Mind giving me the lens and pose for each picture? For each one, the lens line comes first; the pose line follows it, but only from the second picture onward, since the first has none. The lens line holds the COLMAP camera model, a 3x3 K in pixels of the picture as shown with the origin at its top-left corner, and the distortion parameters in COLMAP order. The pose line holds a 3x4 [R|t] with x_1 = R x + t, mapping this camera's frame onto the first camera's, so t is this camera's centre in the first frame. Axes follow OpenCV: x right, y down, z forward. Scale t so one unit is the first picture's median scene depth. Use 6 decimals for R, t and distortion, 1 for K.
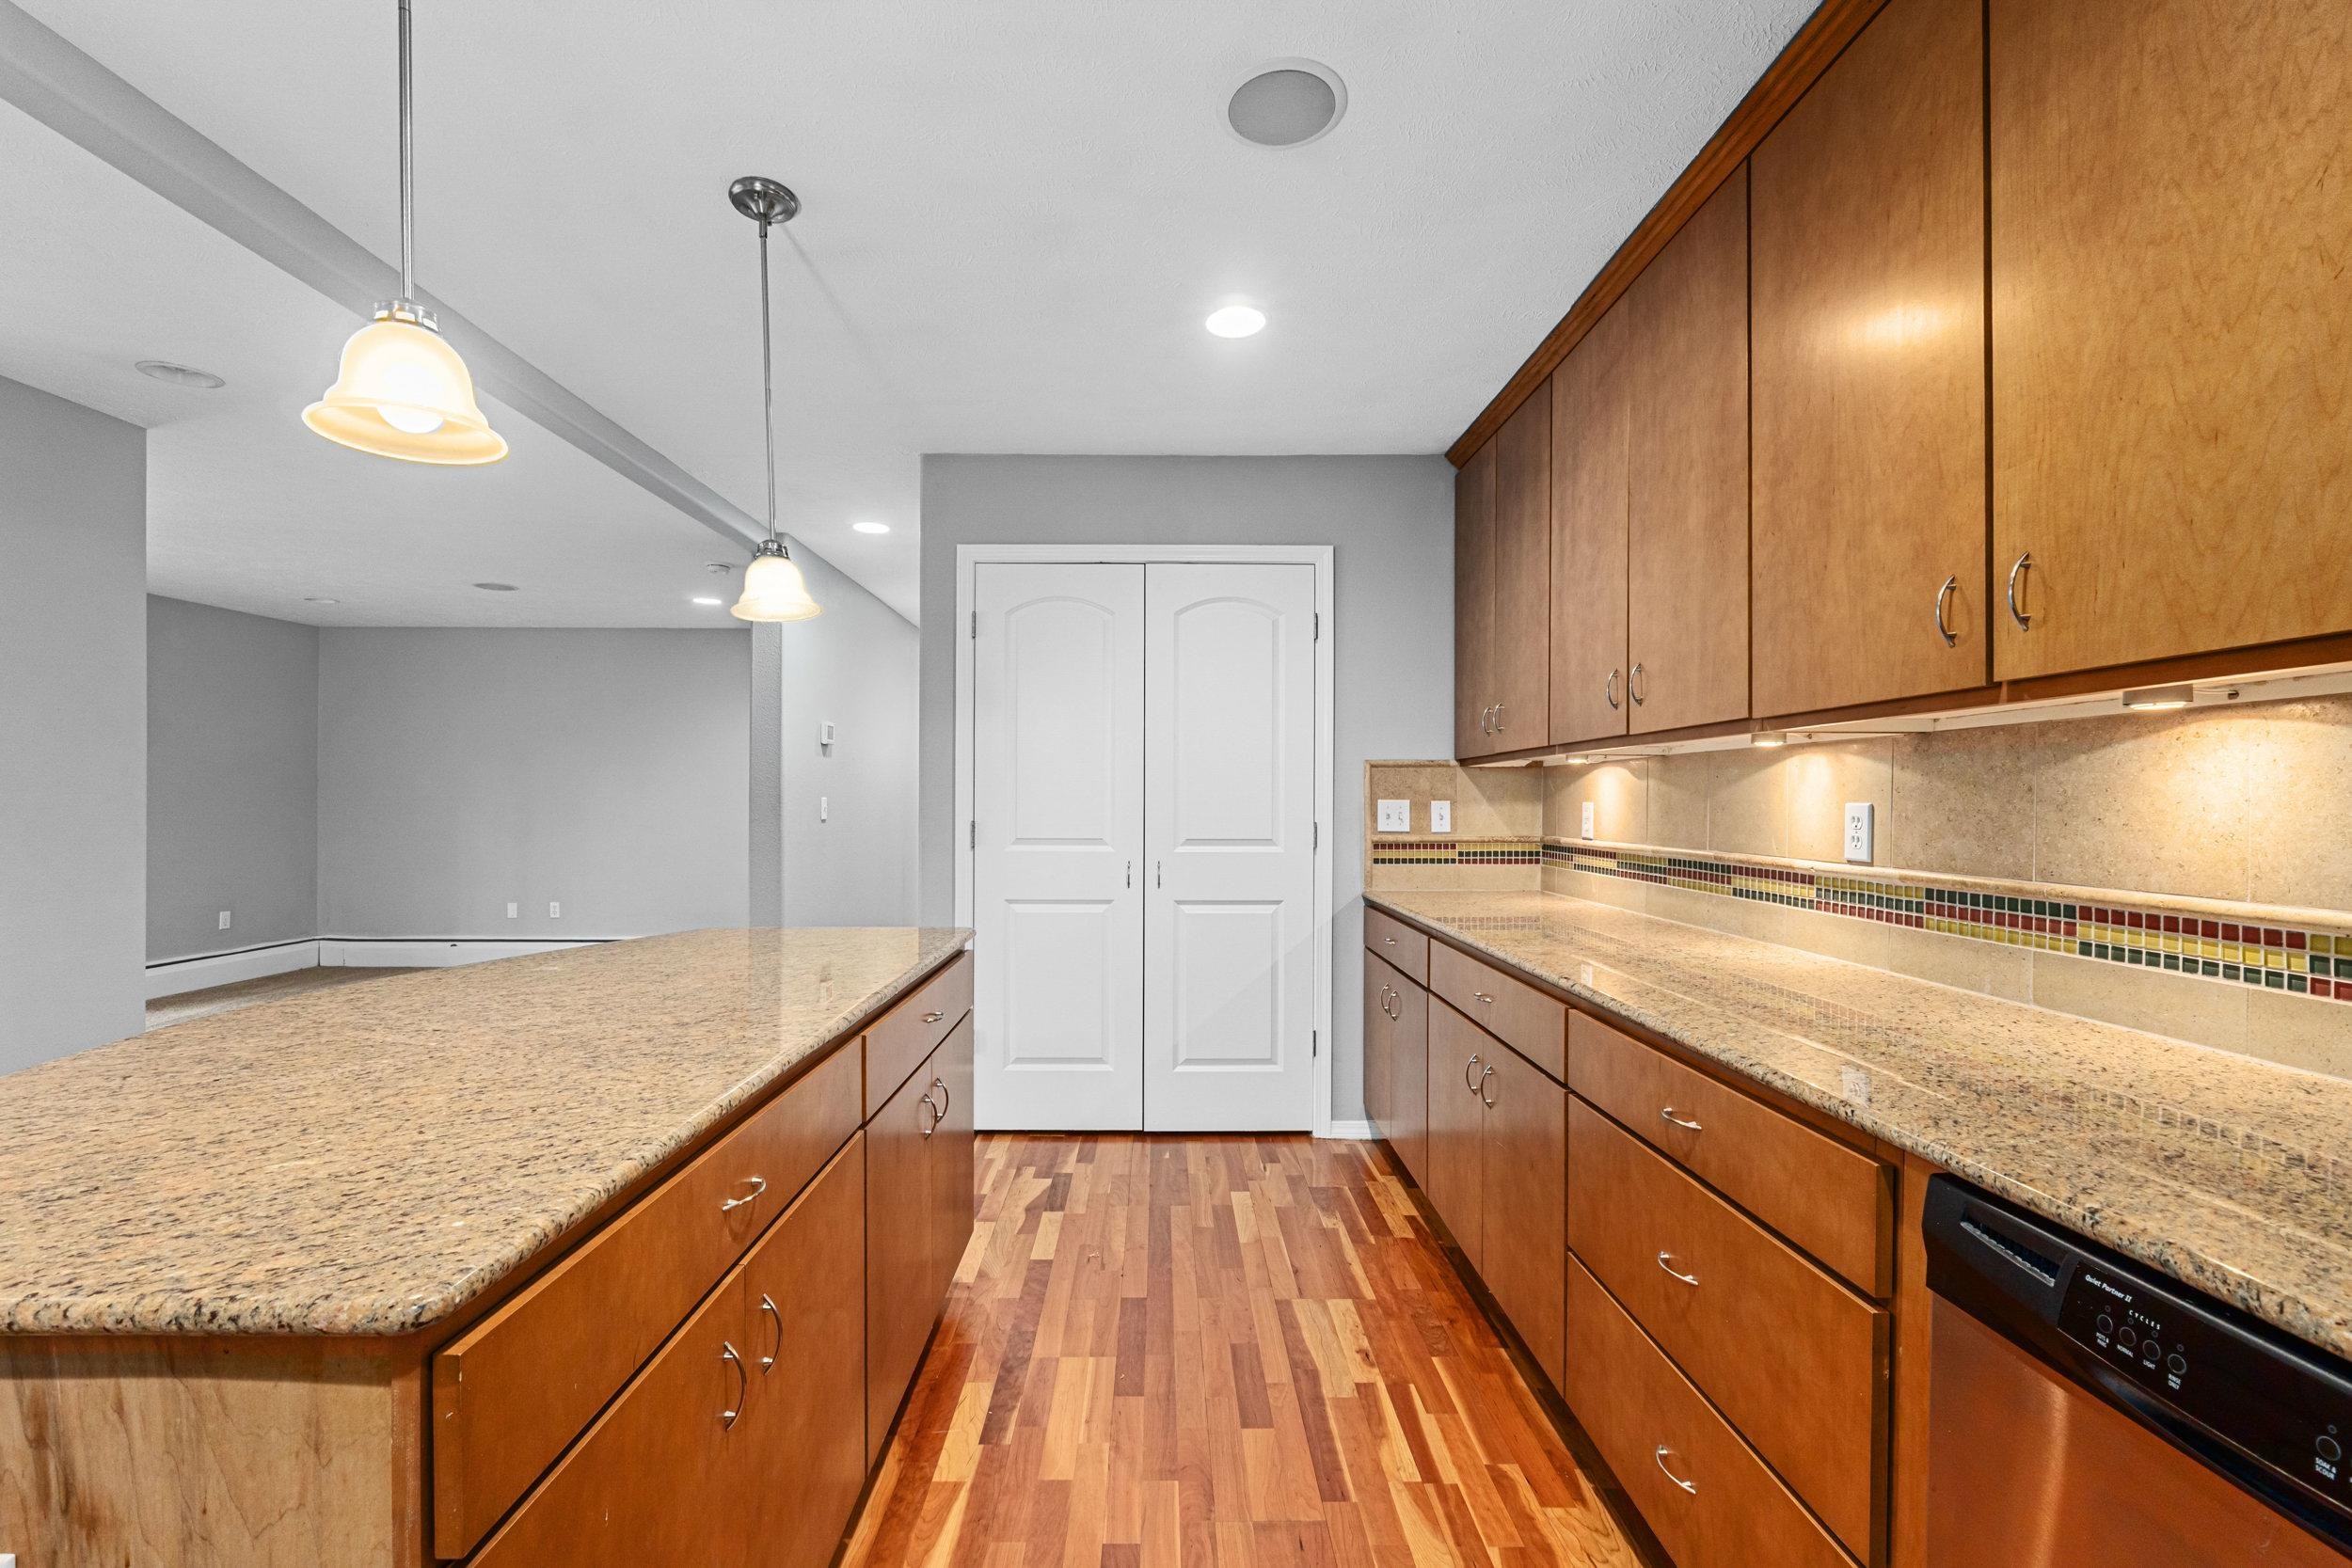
lens RADIAL K [[992.6, 0, 1164.1], [0, 992.6, 806.5], [0, 0, 1]] dist [-0.004180, -0.000813]
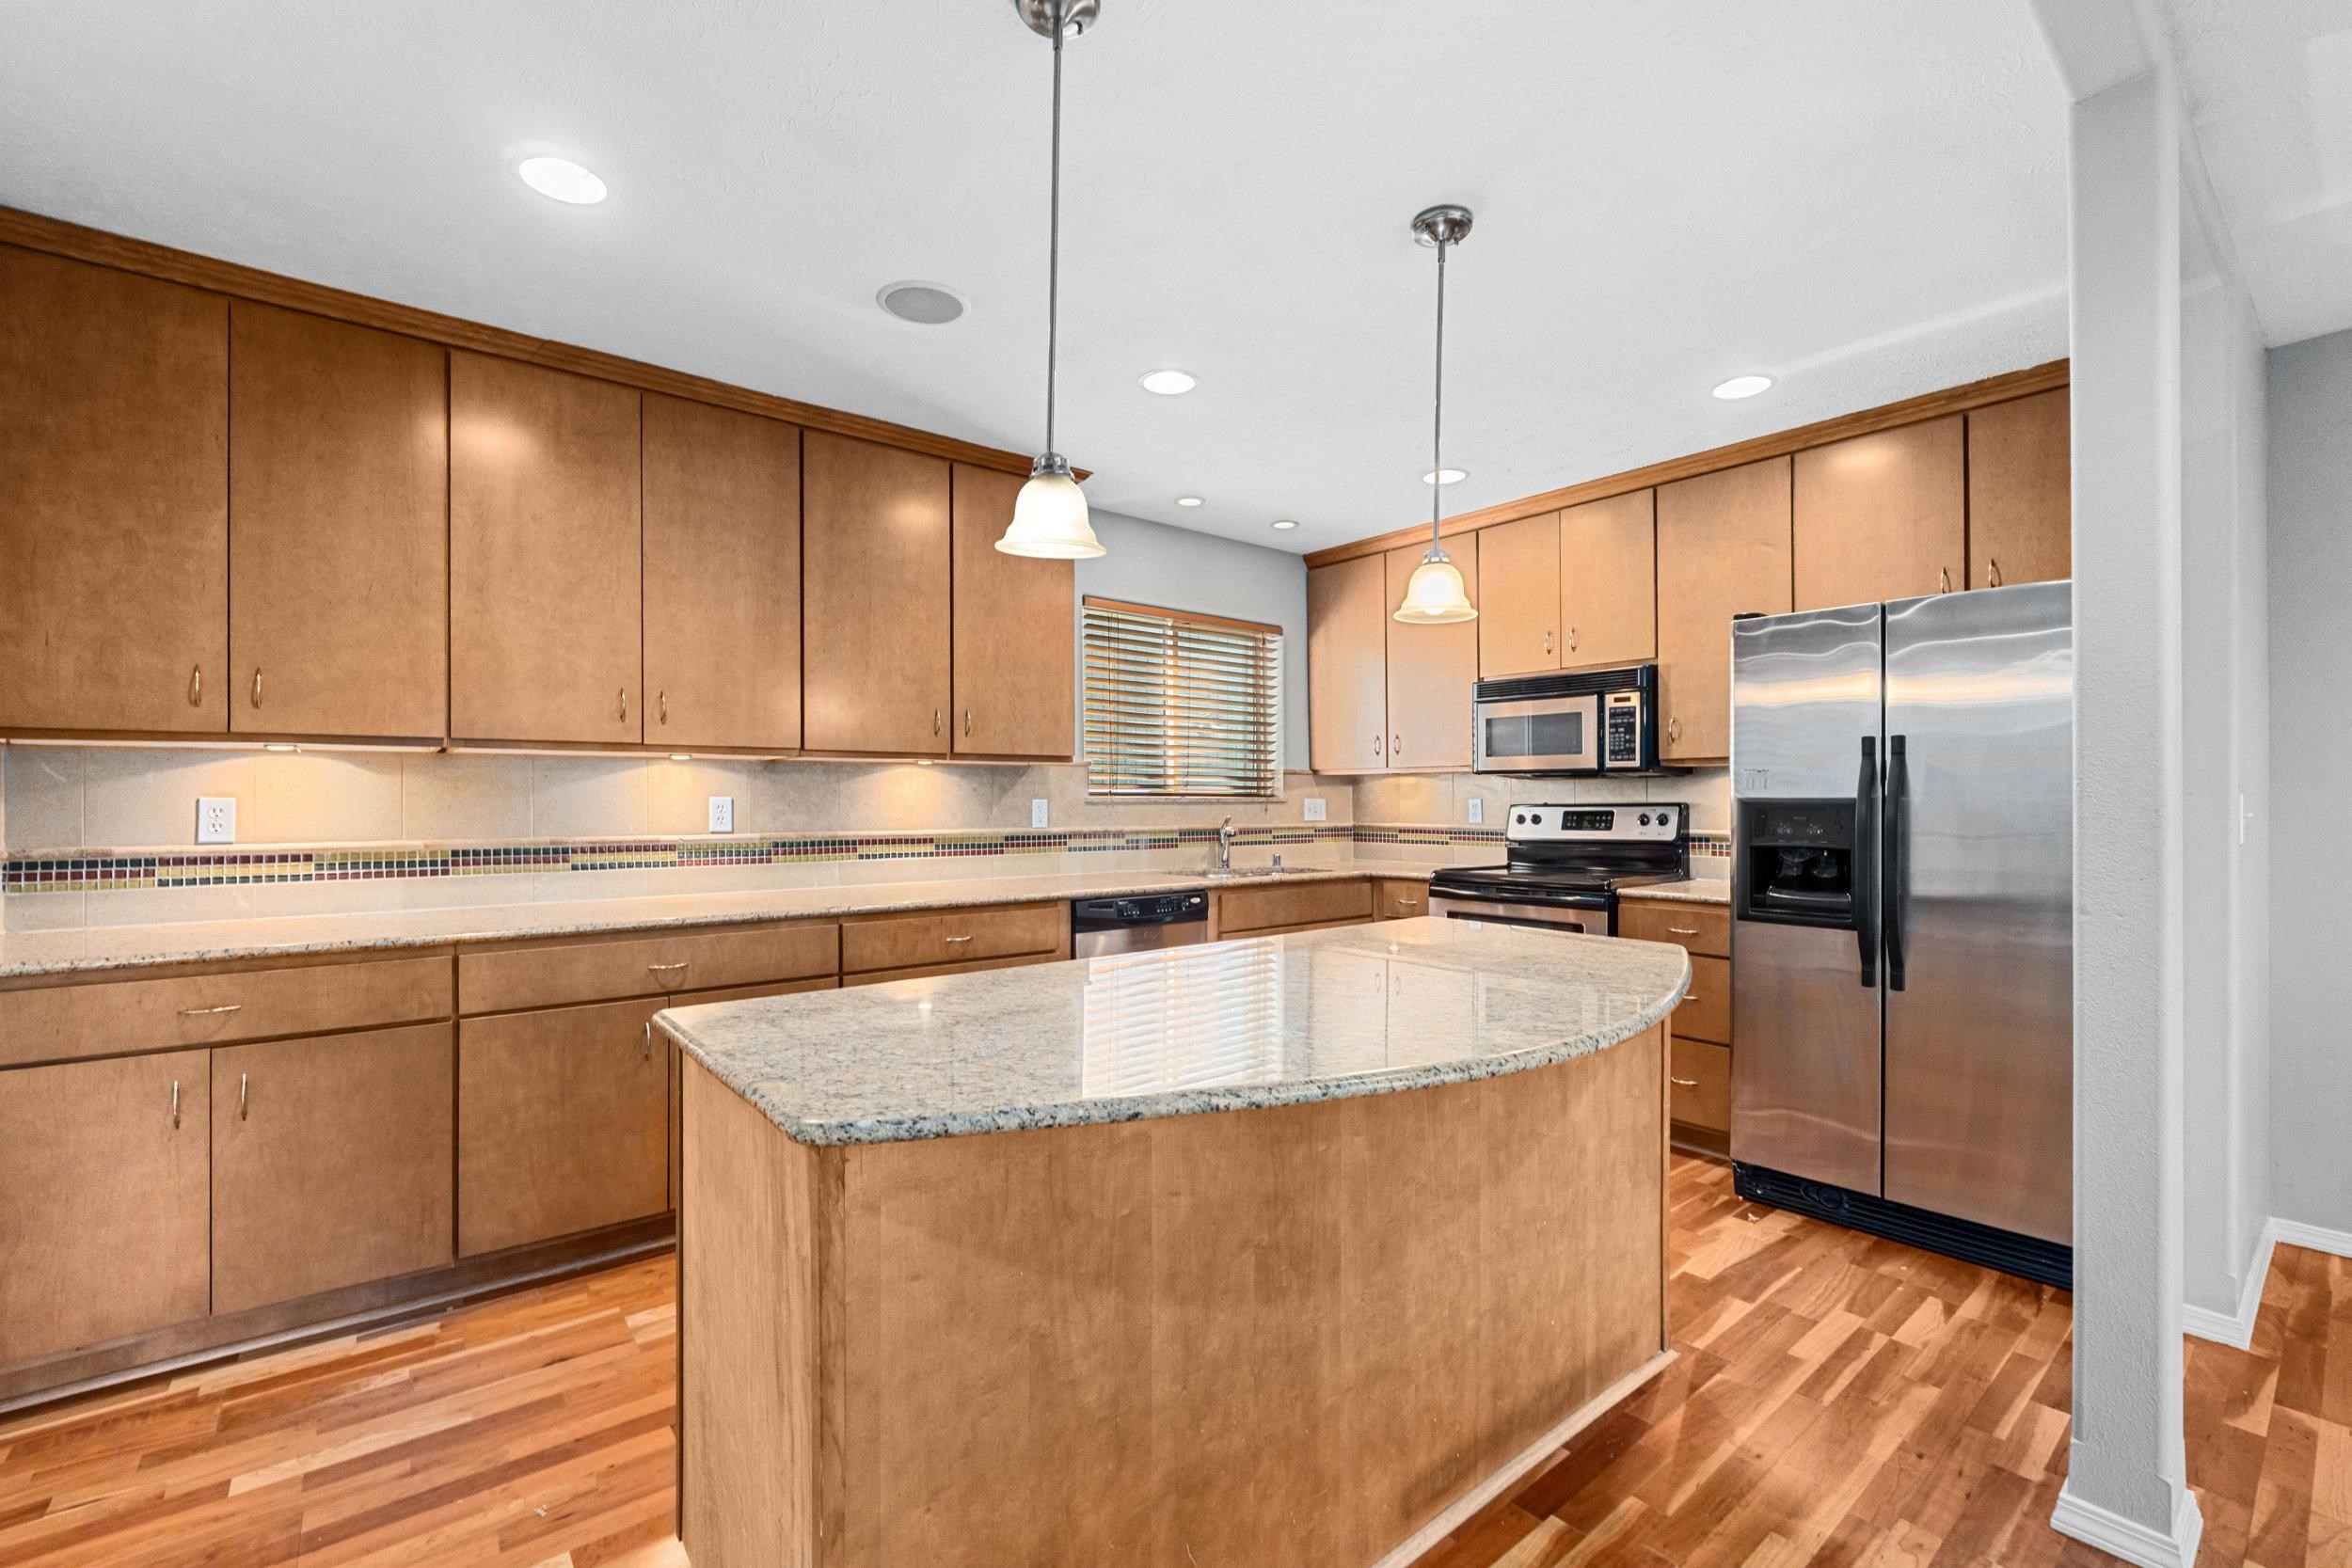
lens RADIAL K [[987.0, 0, 1165.7], [0, 987.0, 799.5], [0, 0, 1]] dist [-0.004291, -0.000455]
pose [[-0.623607, -0.002860, 0.781733, -1.161132], [0.004127, 0.999967, 0.006950, -0.008913], [-0.781727, 0.007560, -0.623575, 1.564075]]
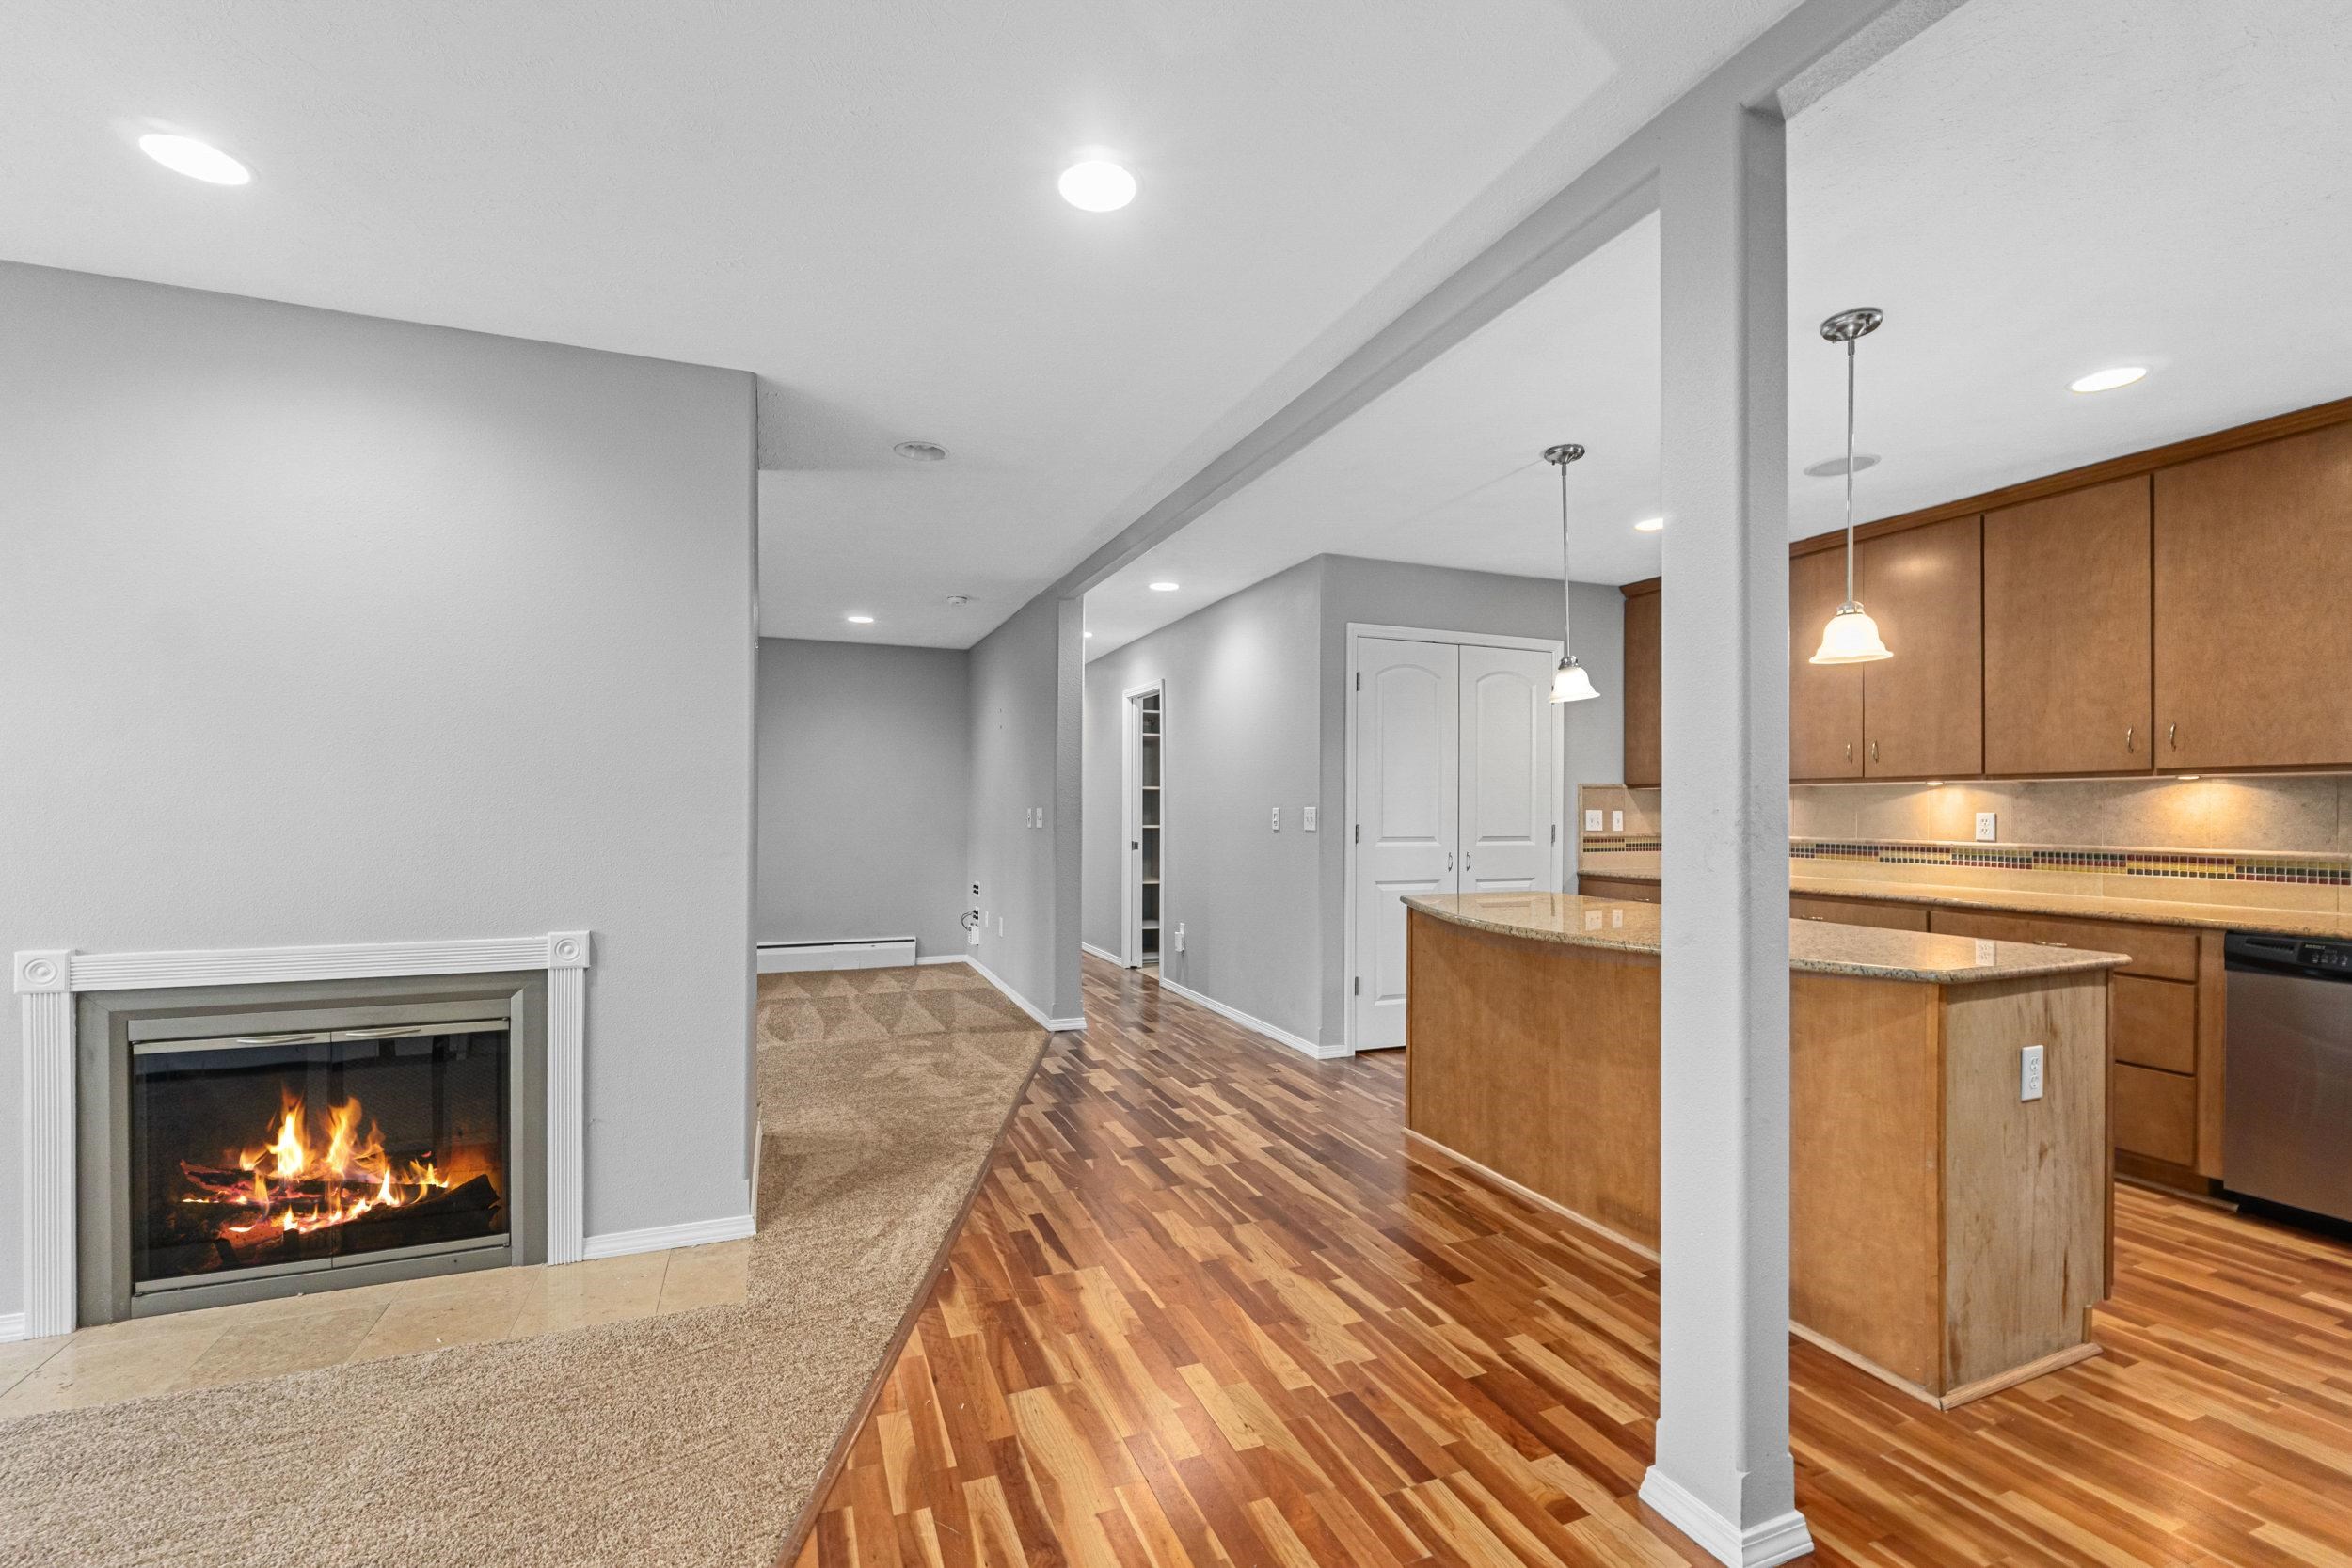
lens RADIAL K [[992.6, 0, 1164.1], [0, 992.6, 806.5], [0, 0, 1]] dist [-0.004180, -0.000813]
pose [[0.931383, 0.003344, 0.364025, -1.839244], [-0.000767, 0.999974, -0.007224, -0.000837], [-0.364040, 0.006449, 0.931361, -0.359003]]
